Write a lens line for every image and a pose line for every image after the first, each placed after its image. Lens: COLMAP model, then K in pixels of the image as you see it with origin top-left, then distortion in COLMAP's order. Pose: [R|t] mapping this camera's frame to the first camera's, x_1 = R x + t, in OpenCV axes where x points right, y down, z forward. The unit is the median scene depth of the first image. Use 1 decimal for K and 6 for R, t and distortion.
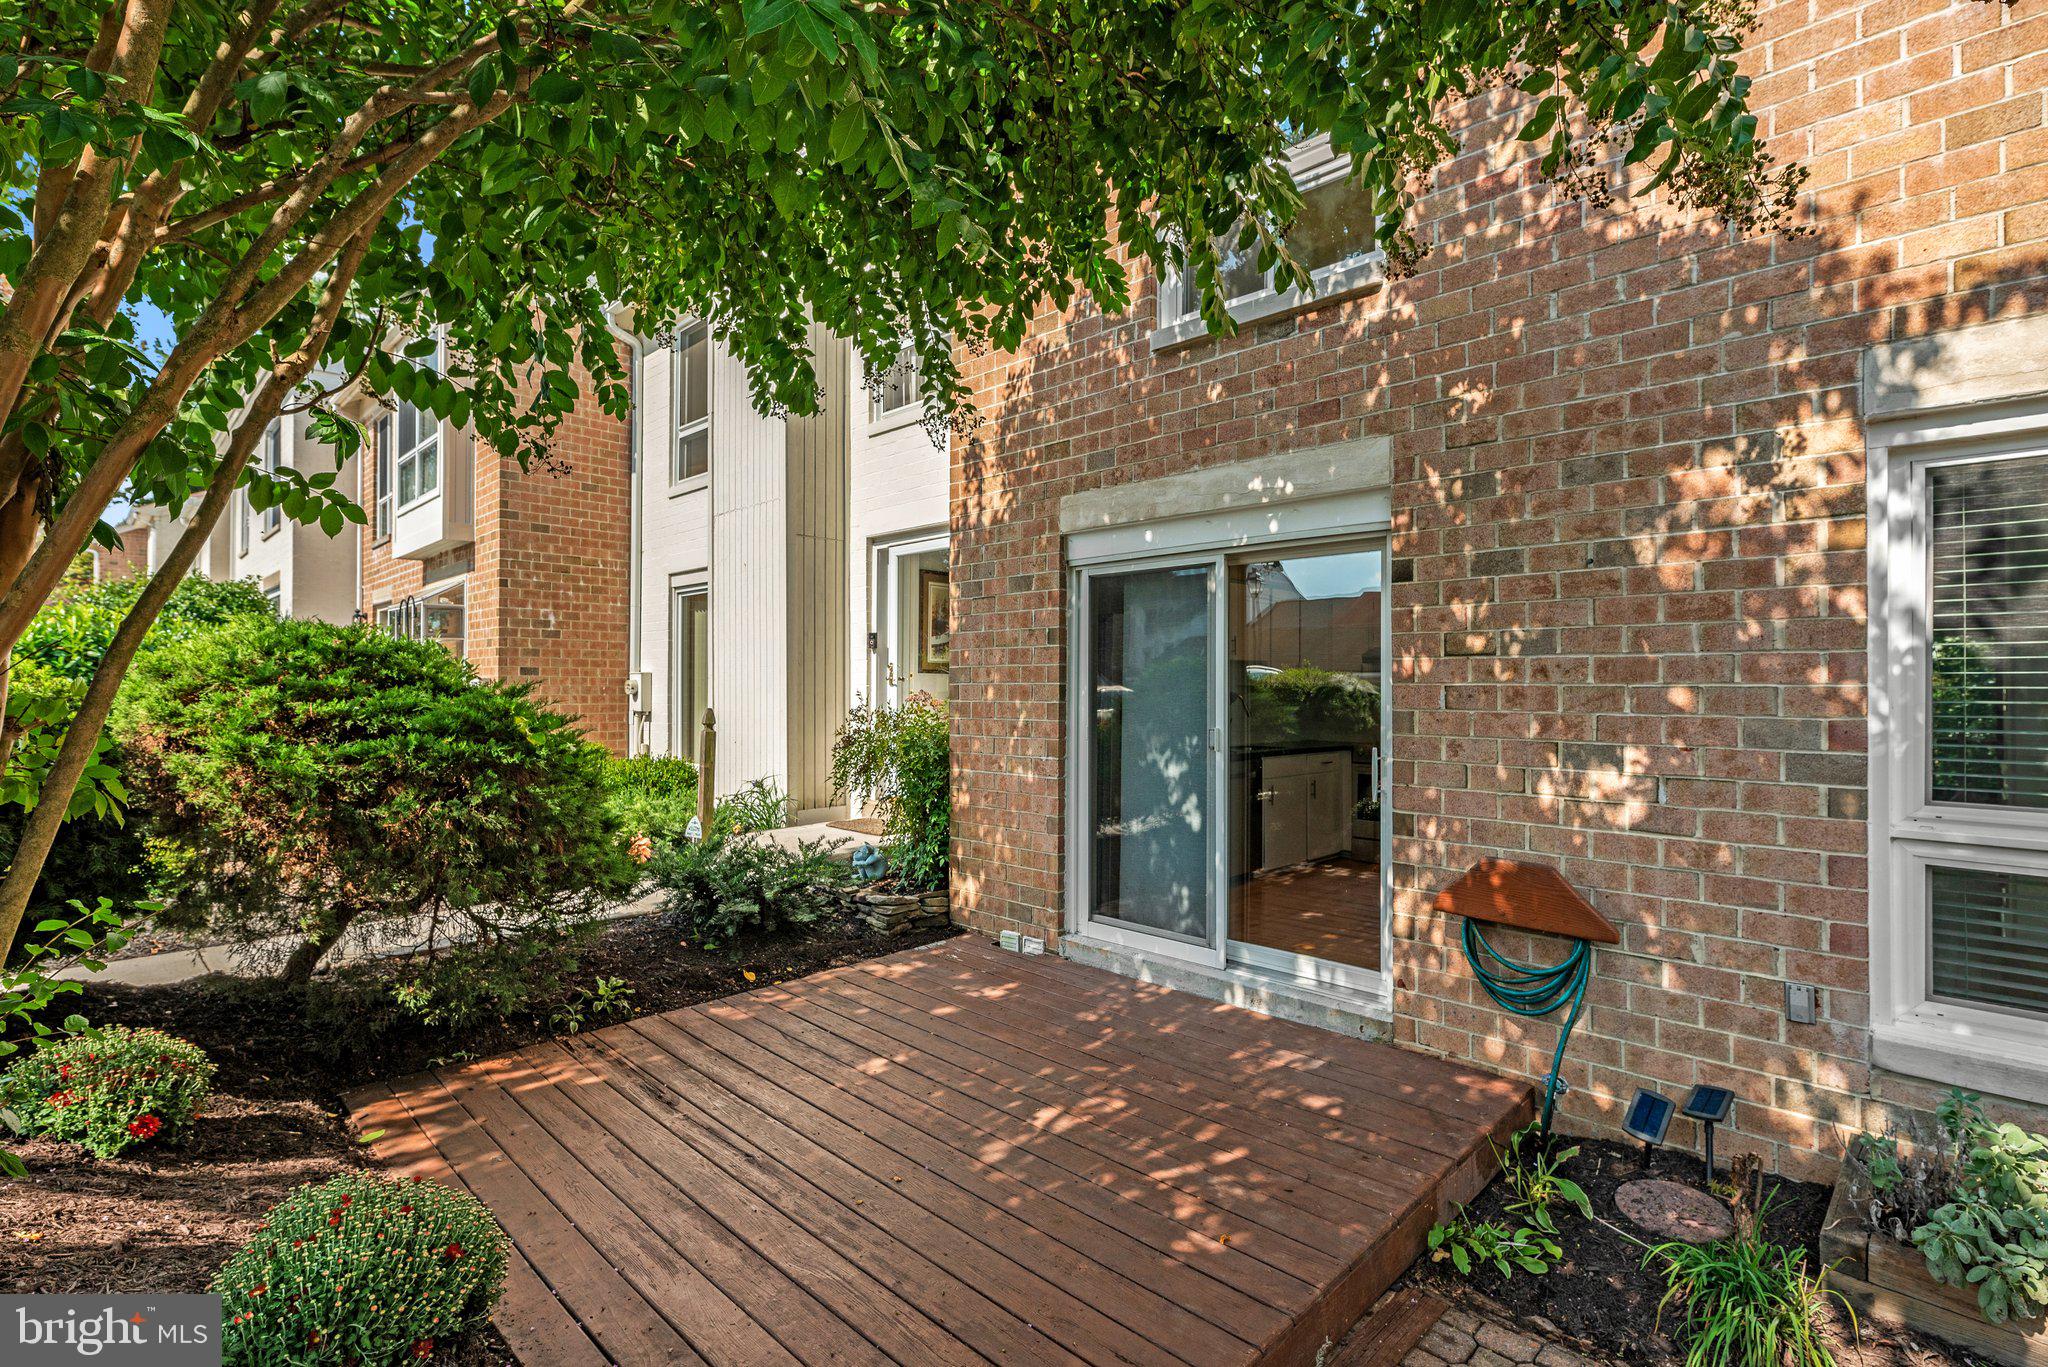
lens RADIAL K [[944.6, 0, 1014.7], [0, 944.6, 672.5], [0, 0, 1]] dist [-0.002596, -0.000411]
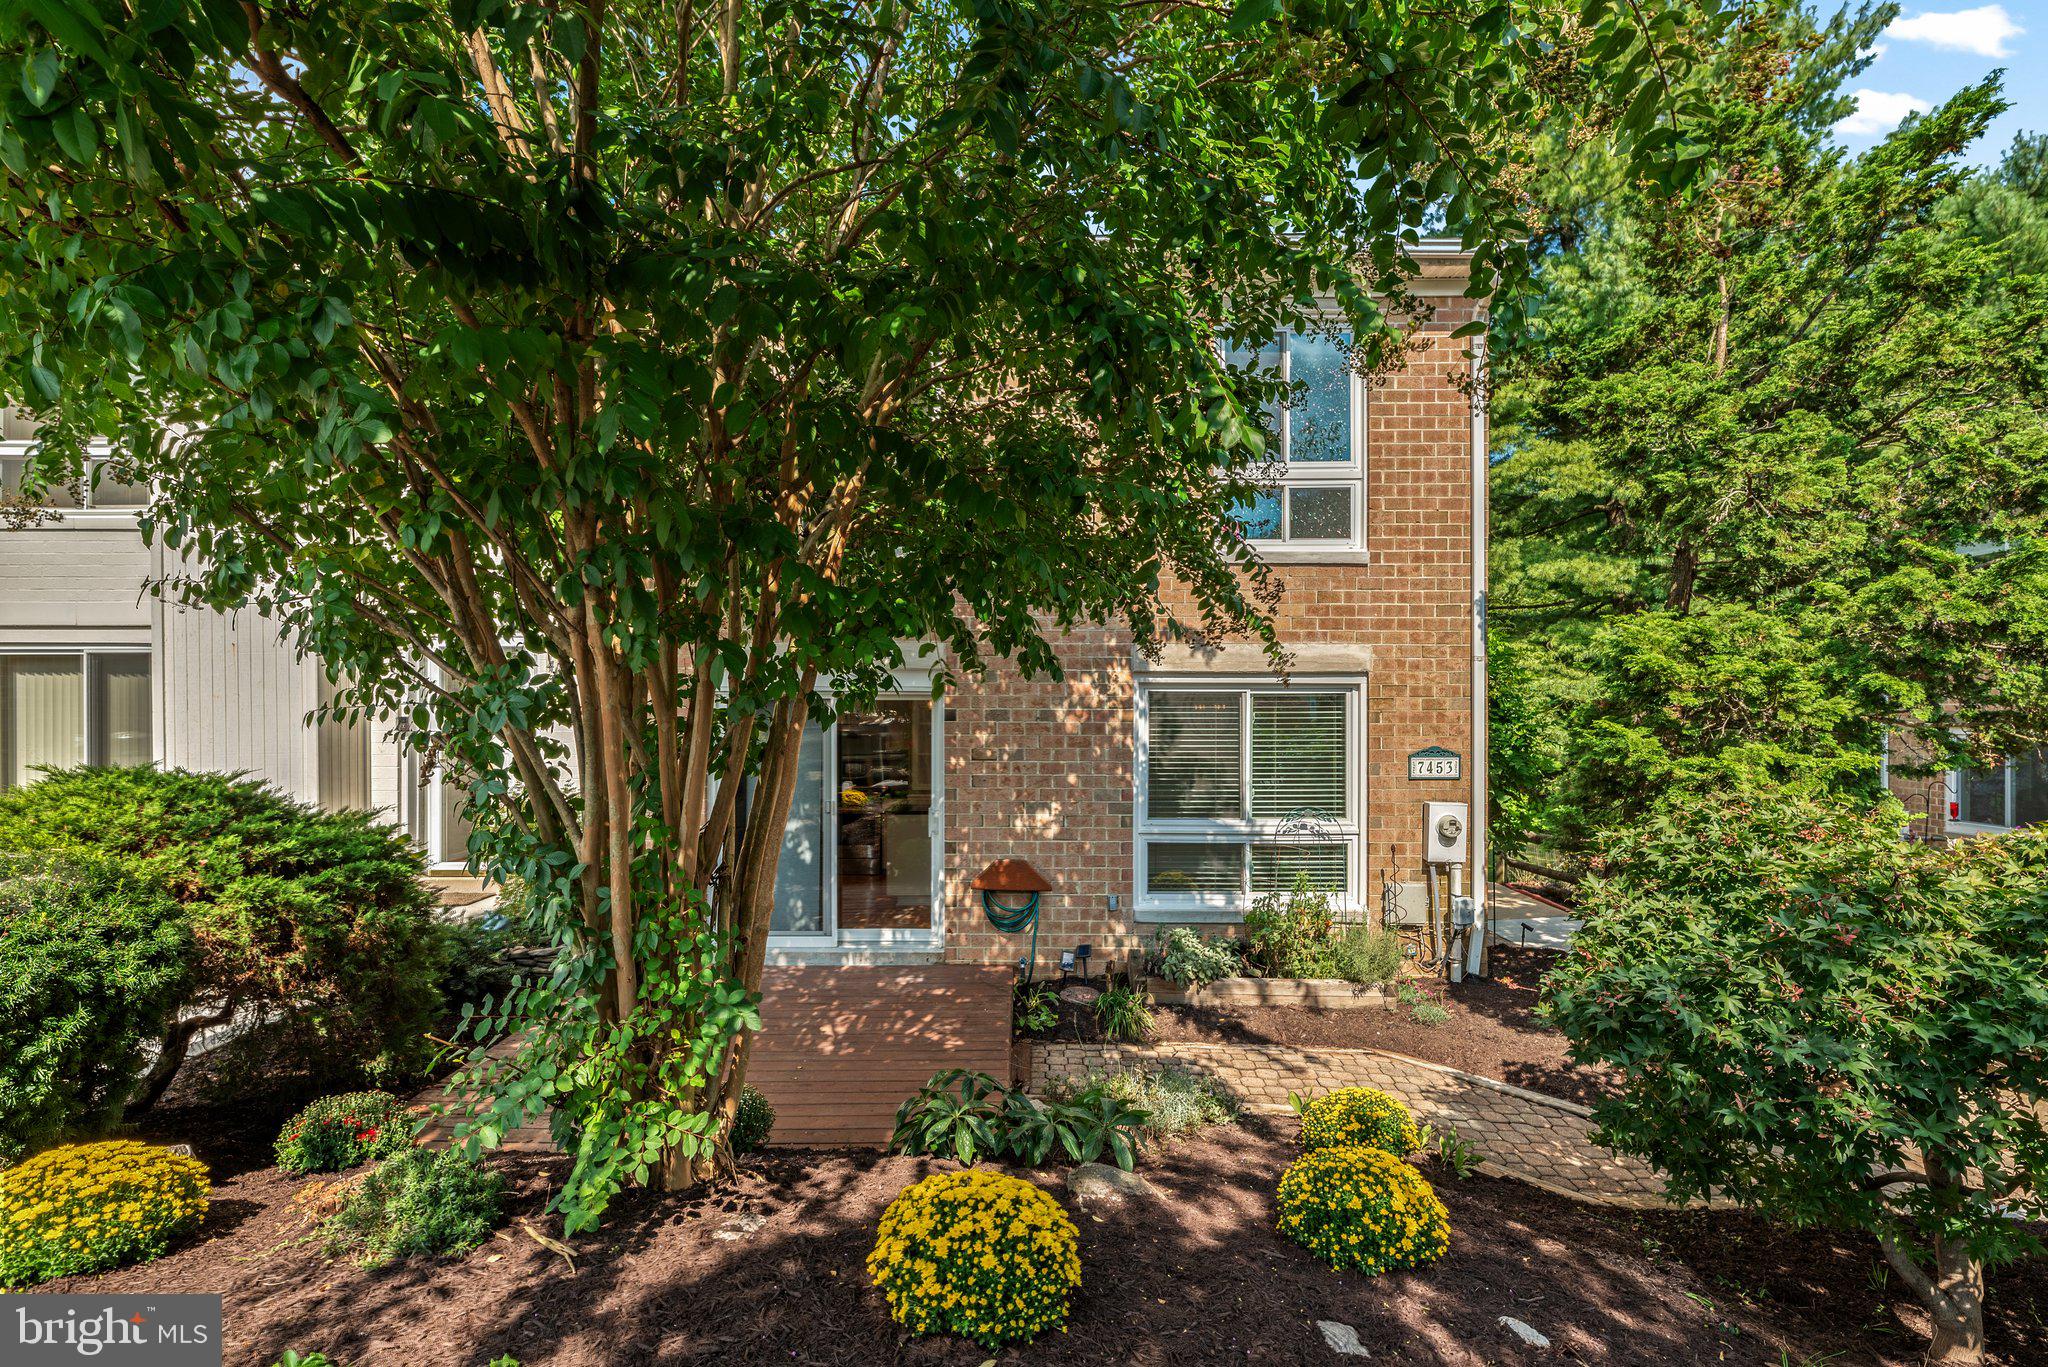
lens RADIAL K [[944.6, 0, 1026.4], [0, 944.6, 701.8], [0, 0, 1]] dist [-0.002596, -0.000411]
pose [[0.716303, -0.001538, 0.697788, -0.910526], [-0.009299, 0.999888, 0.011749, -0.175845], [-0.697728, -0.014904, 0.716208, -0.528967]]
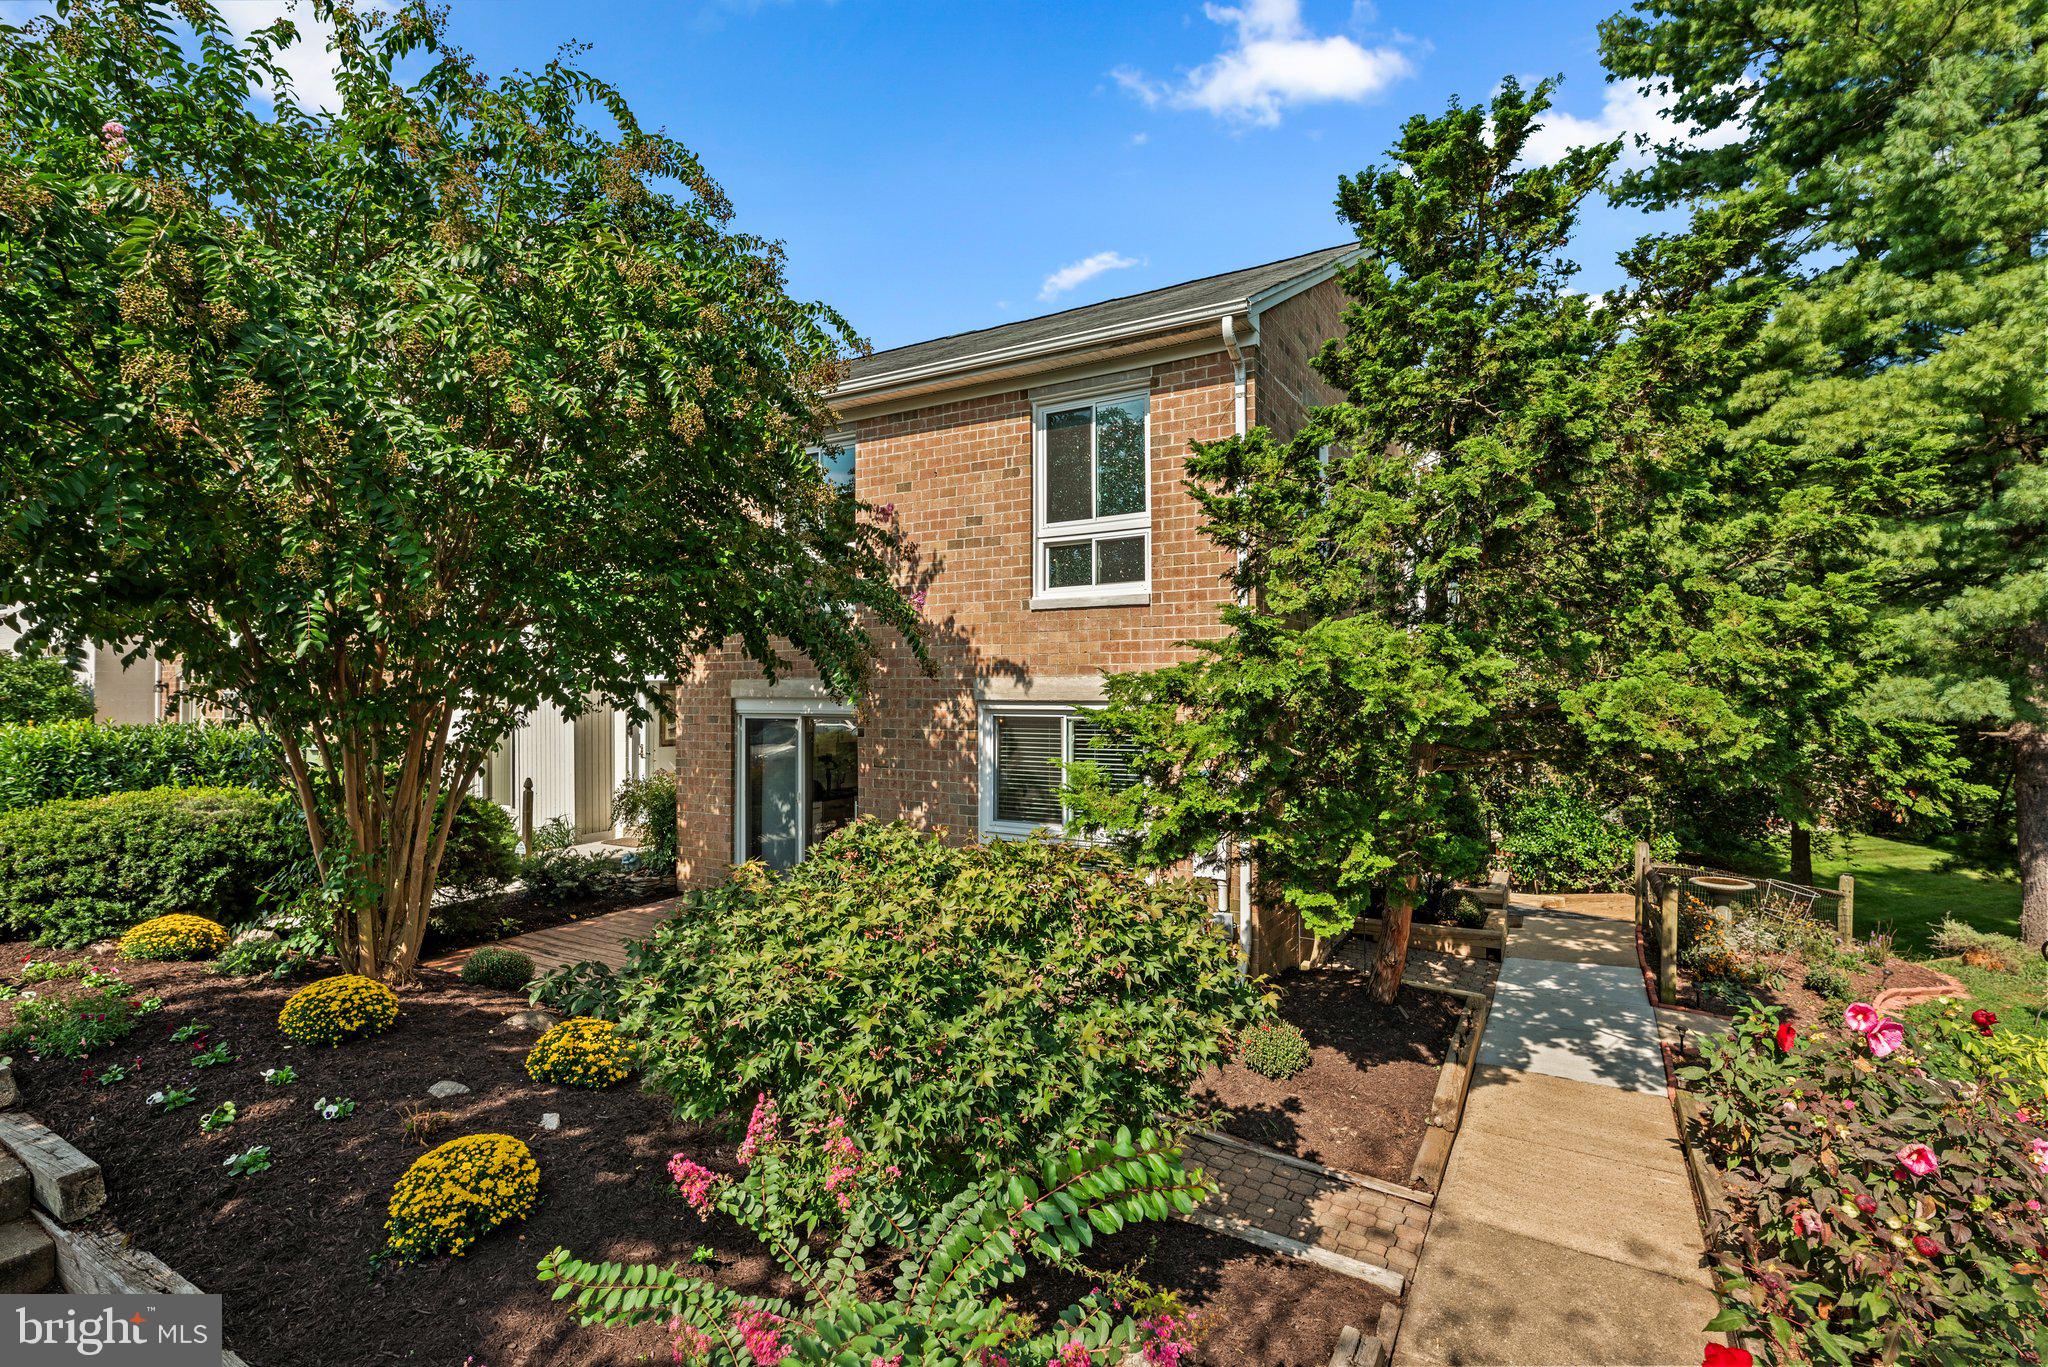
lens RADIAL K [[944.6, 0, 1019.3], [0, 944.6, 676.2], [0, 0, 1]] dist [-0.002596, -0.000411]
pose [[0.965873, -0.003965, 0.258984, 0.183331], [0.003341, 0.999990, 0.002850, -0.293681], [-0.258993, -0.001887, 0.965877, -1.746627]]
